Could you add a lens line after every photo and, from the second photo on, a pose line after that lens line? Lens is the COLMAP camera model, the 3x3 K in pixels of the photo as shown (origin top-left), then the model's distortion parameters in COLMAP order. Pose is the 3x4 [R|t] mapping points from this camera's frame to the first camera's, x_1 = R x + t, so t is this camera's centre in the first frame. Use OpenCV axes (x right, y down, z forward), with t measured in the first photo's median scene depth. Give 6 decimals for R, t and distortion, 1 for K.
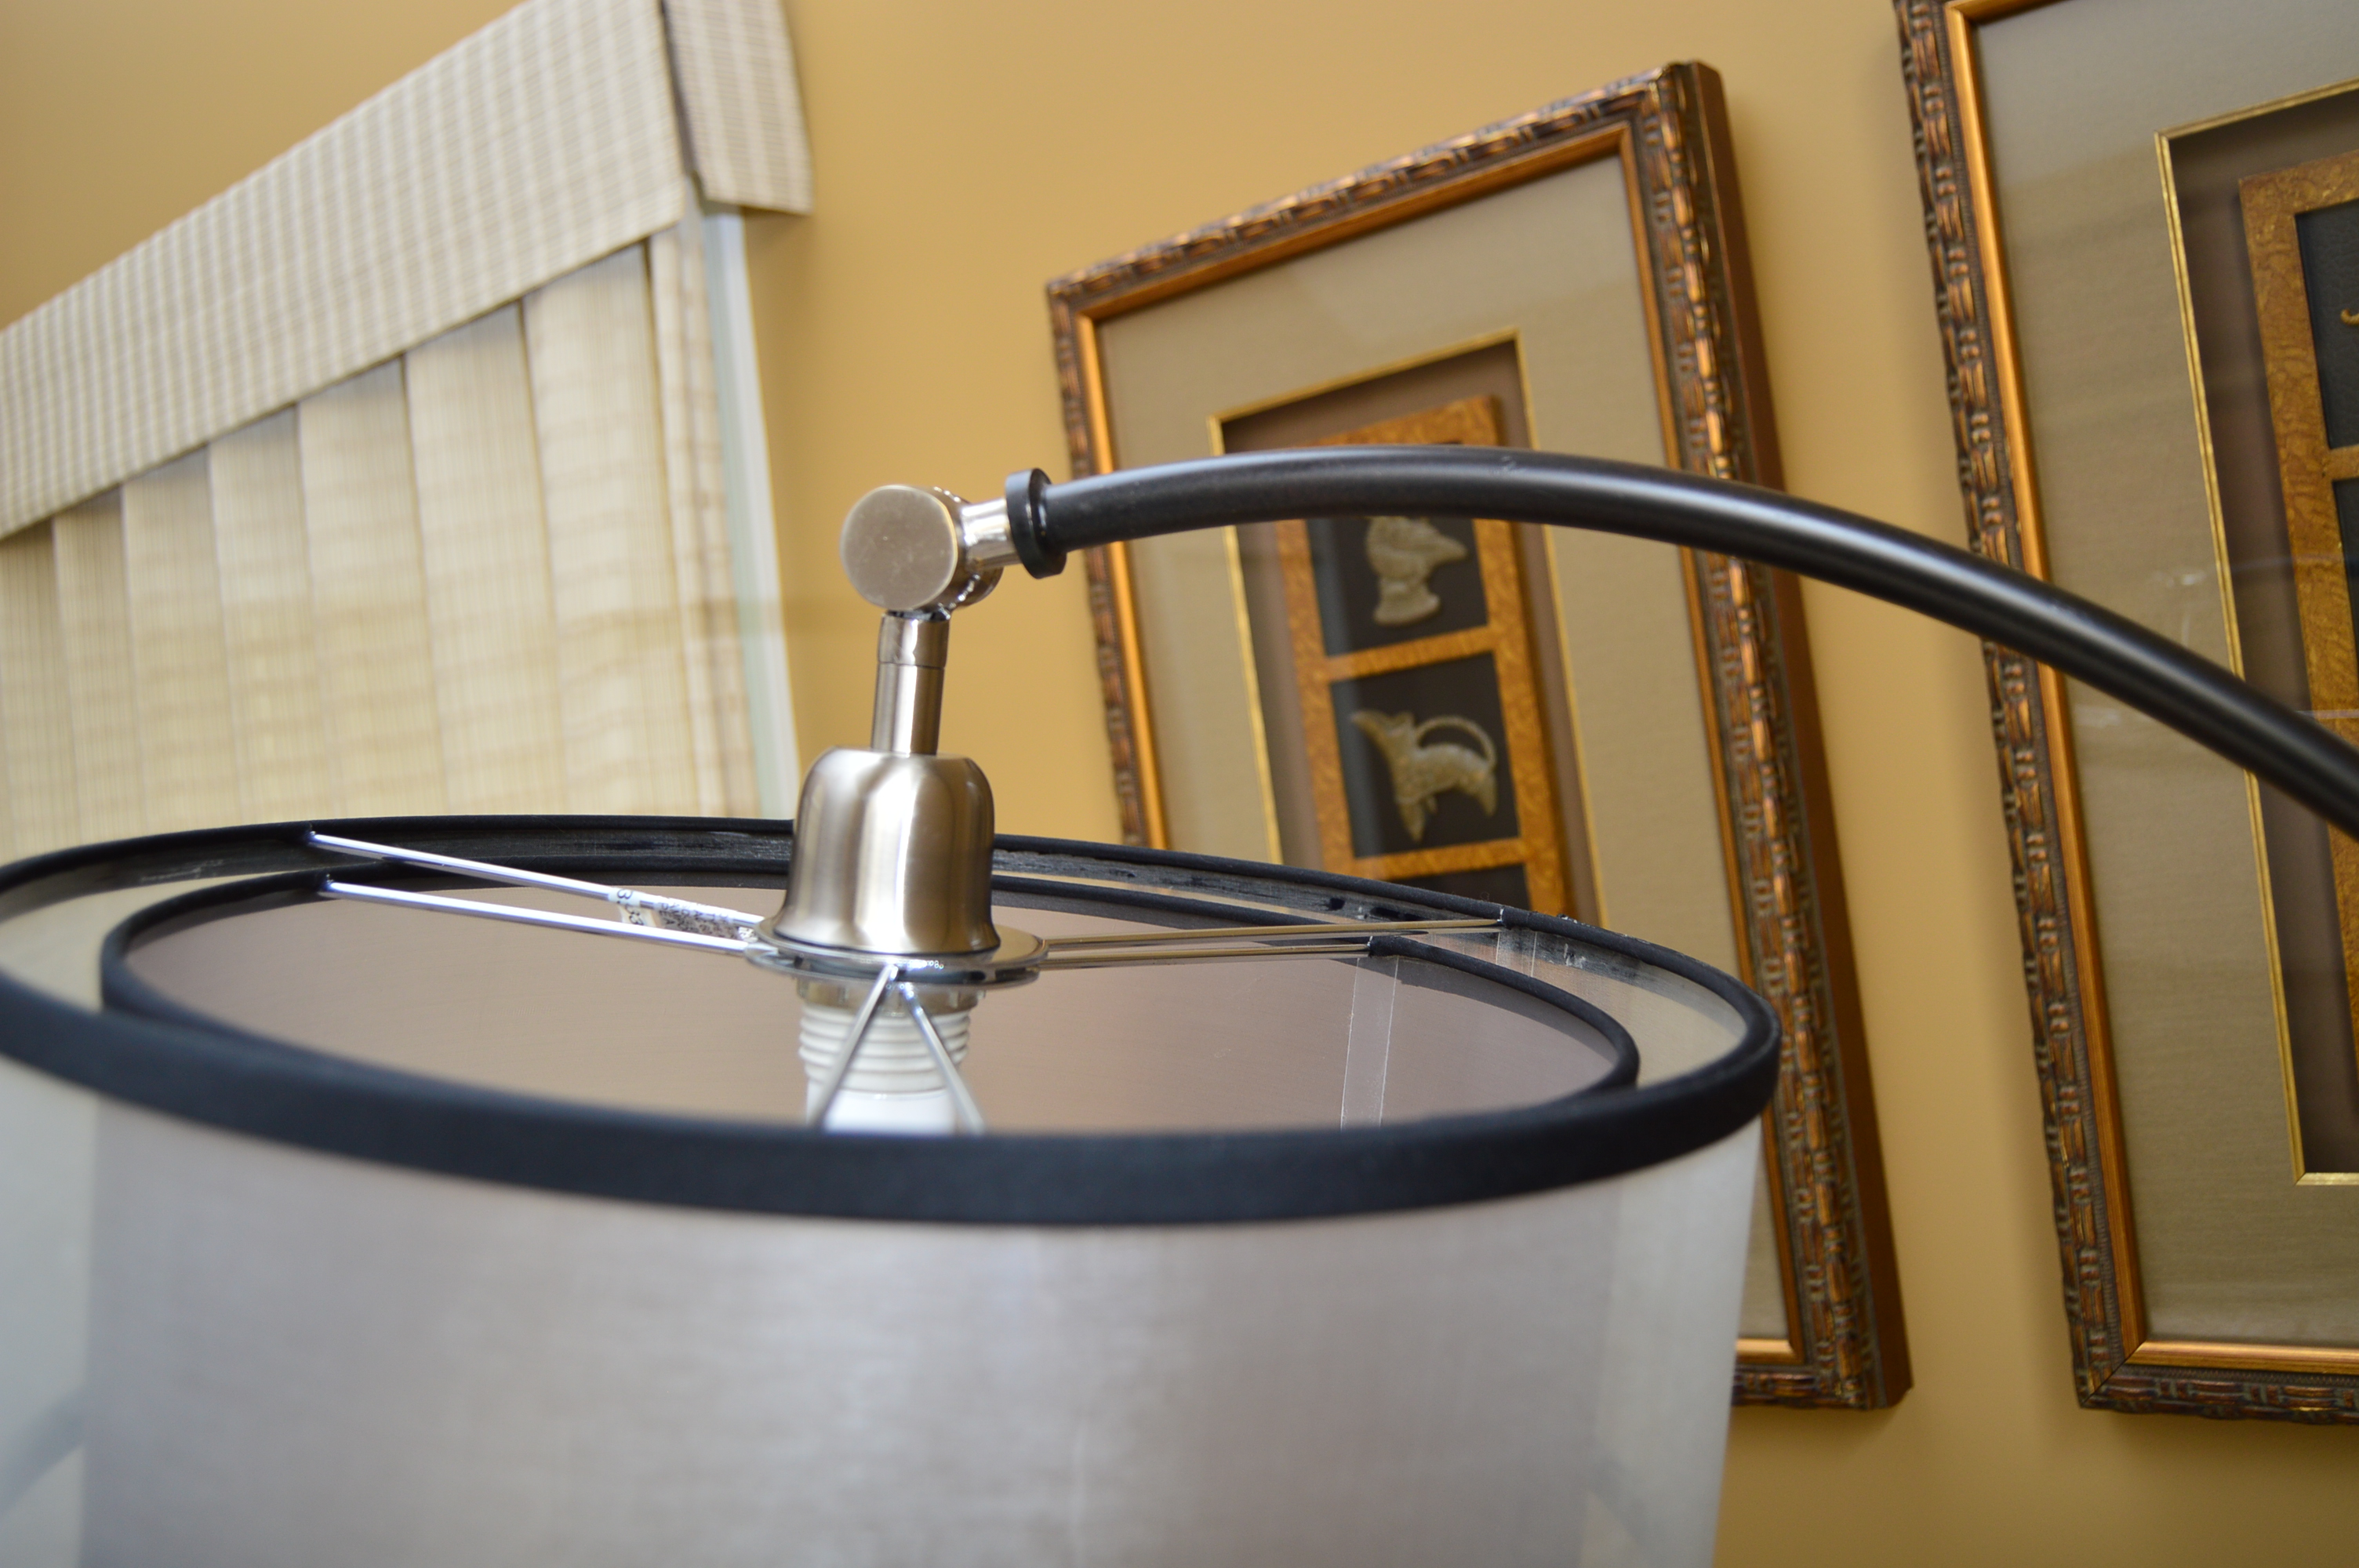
lens RADIAL K [[2091.8, 0, 1193.5], [0, 2091.8, 806.5], [0, 0, 1]] dist [-0.071266, 0.003138]
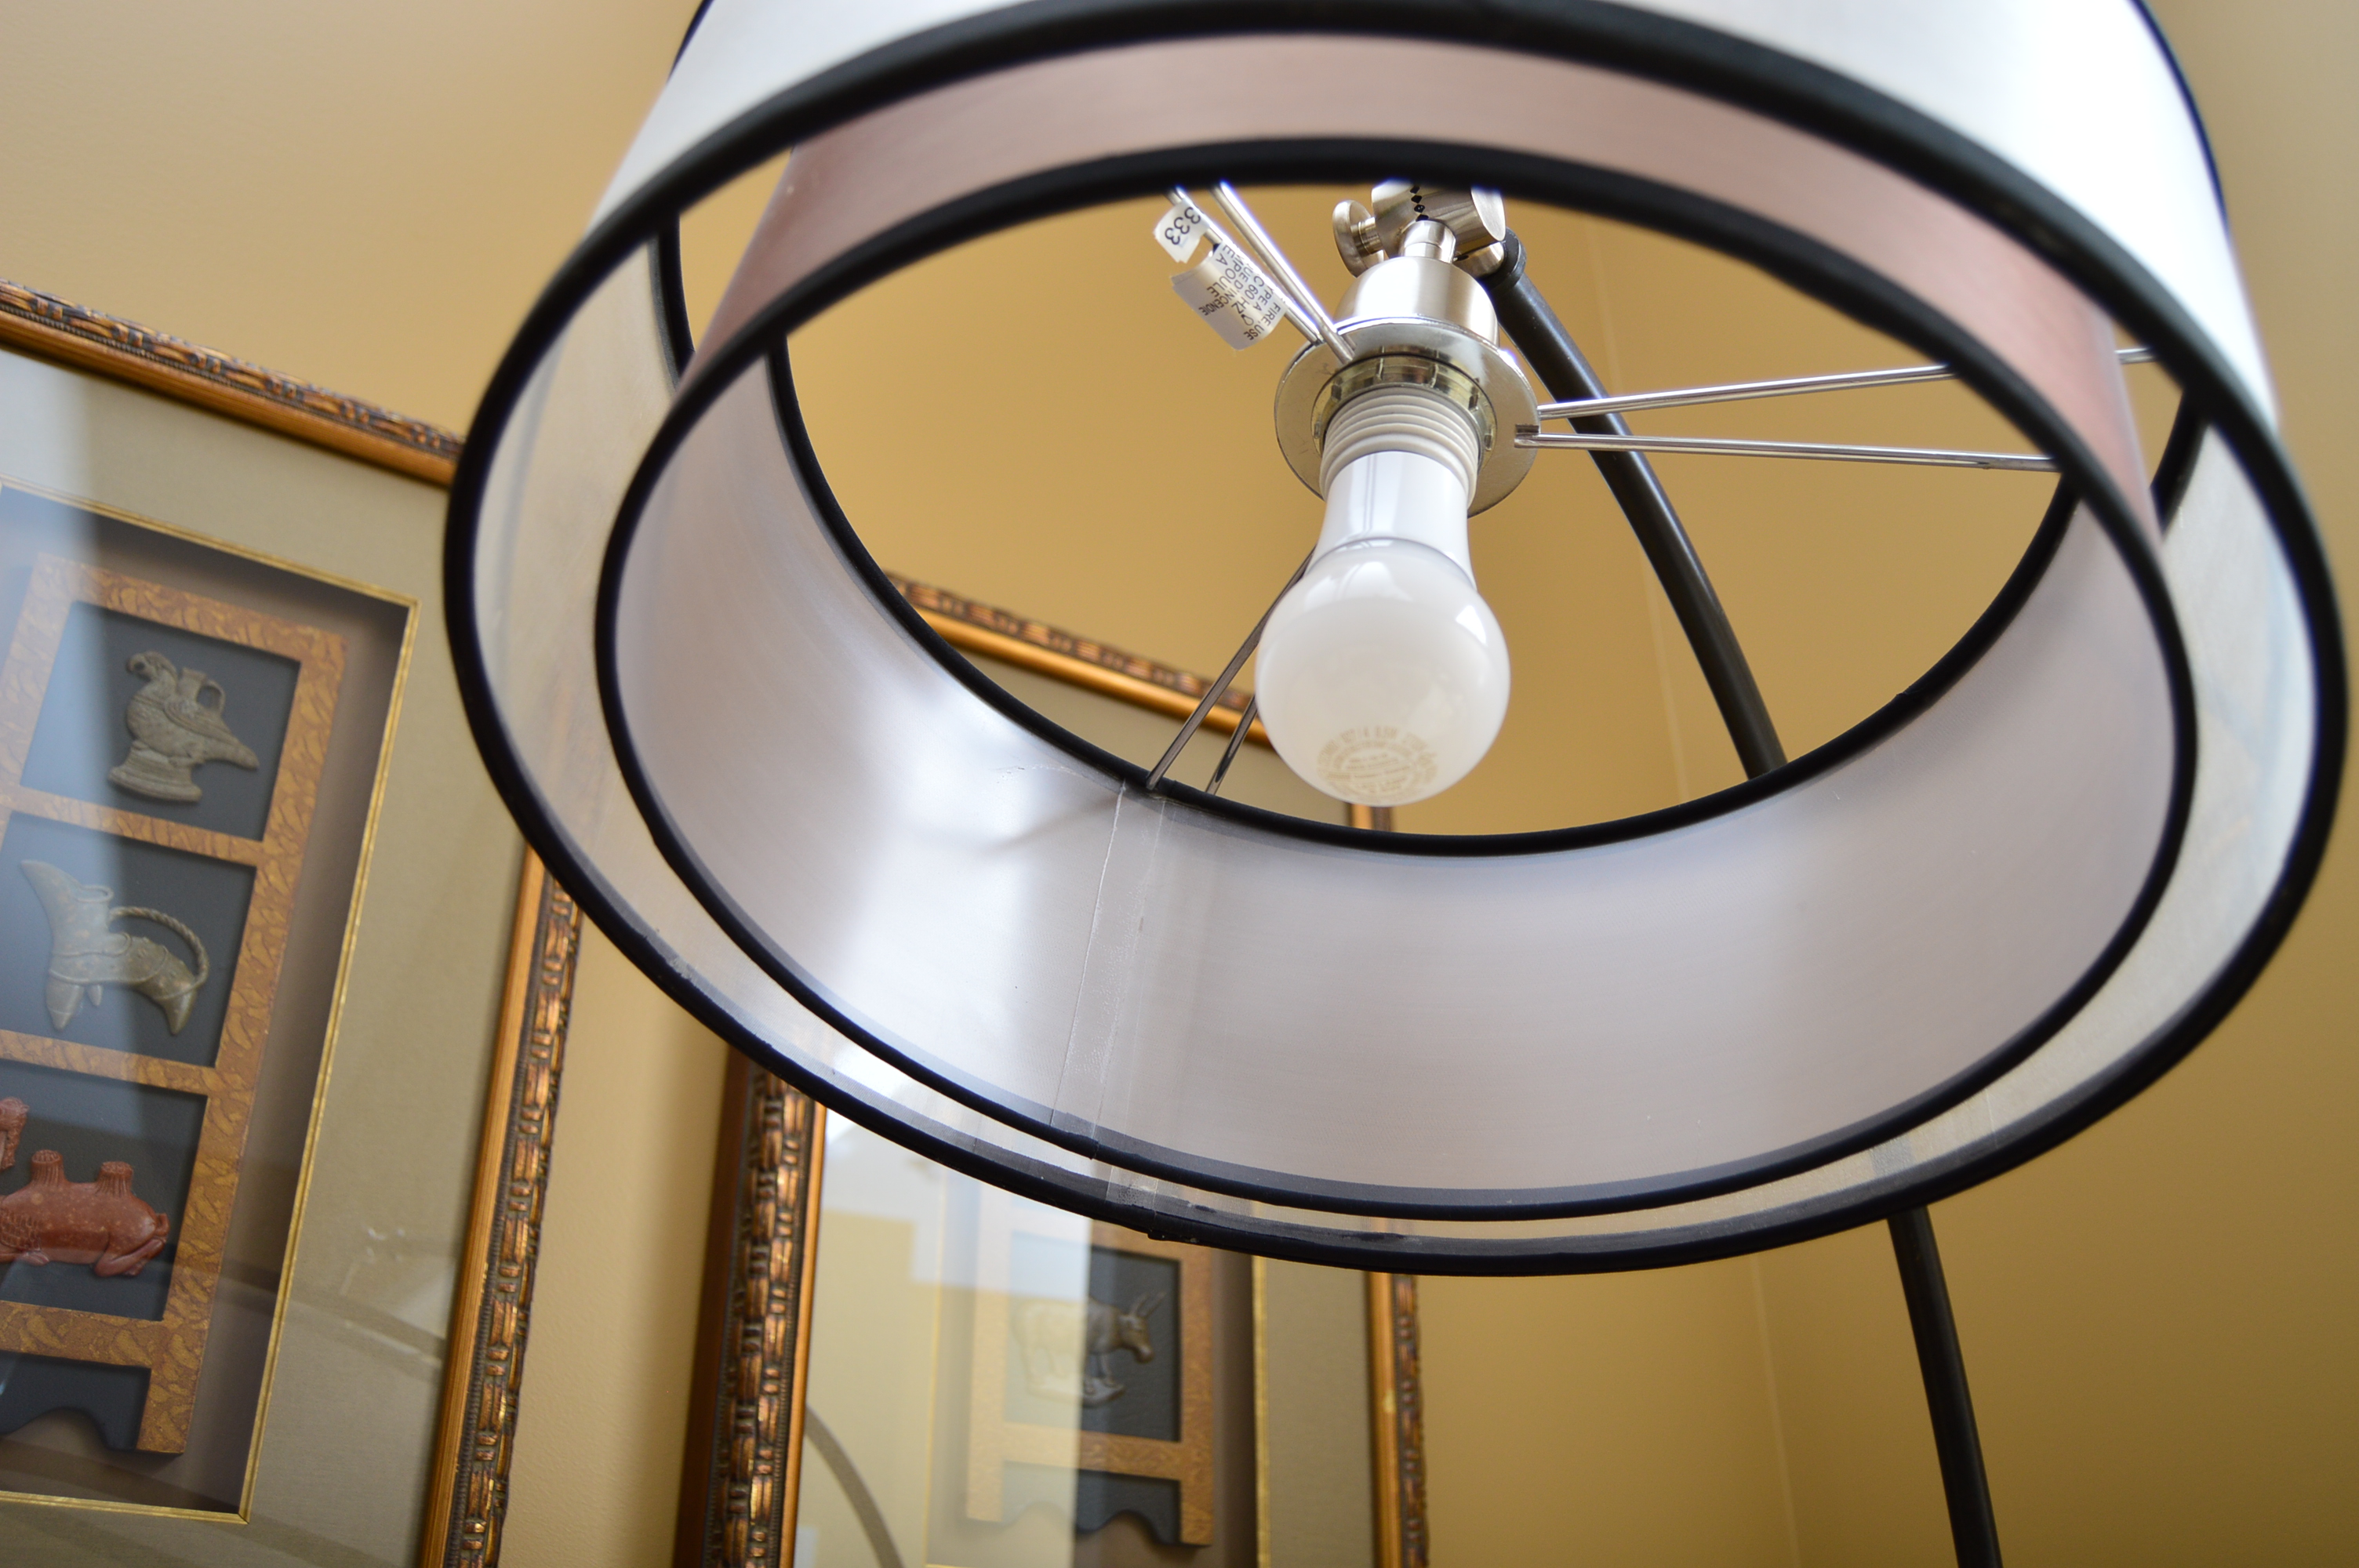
lens RADIAL K [[2091.8, 0, 1193.5], [0, 2091.8, 806.5], [0, 0, 1]] dist [-0.071266, 0.003138]
pose [[0.320847, 0.564502, 0.760522, -0.407668], [-0.045308, 0.811203, -0.583006, 0.395467], [-0.946047, 0.152599, 0.285849, 0.369966]]
